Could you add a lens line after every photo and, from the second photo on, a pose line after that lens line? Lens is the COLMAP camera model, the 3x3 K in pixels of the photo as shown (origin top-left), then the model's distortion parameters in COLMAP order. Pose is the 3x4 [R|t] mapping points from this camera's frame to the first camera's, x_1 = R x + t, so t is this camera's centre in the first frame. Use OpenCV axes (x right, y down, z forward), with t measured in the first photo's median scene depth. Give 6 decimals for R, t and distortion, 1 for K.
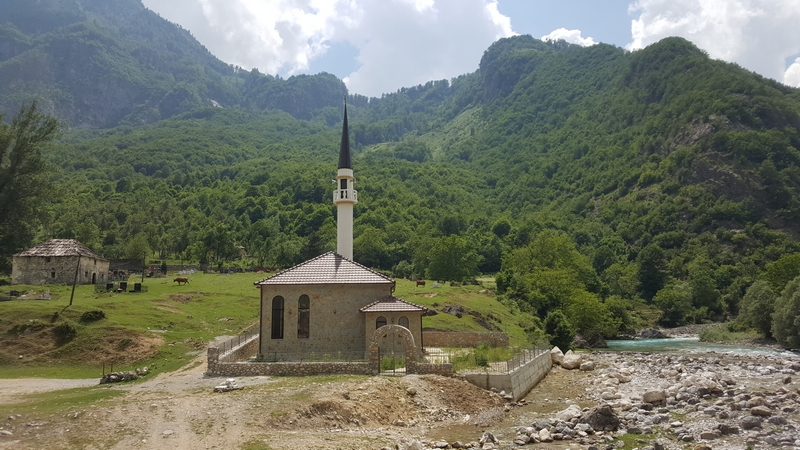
lens RADIAL K [[609.5, 0, 404.8], [0, 609.5, 233.7], [0, 0, 1]] dist [-0.012500, -0.040860]
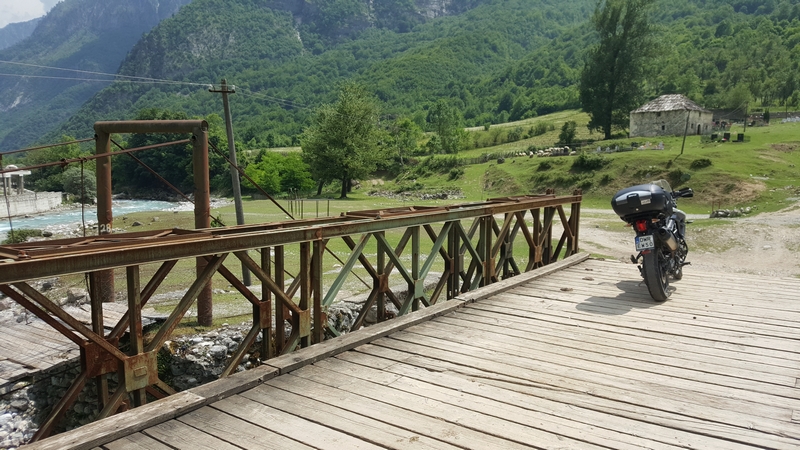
lens RADIAL K [[609.5, 0, 408.0], [0, 609.5, 230.8], [0, 0, 1]] dist [-0.012500, -0.040860]
pose [[0.616073, 0.098833, -0.781464, 0.039176], [0.092962, 0.976041, 0.196729, -0.012234], [0.782184, -0.193845, 0.592125, -0.099466]]
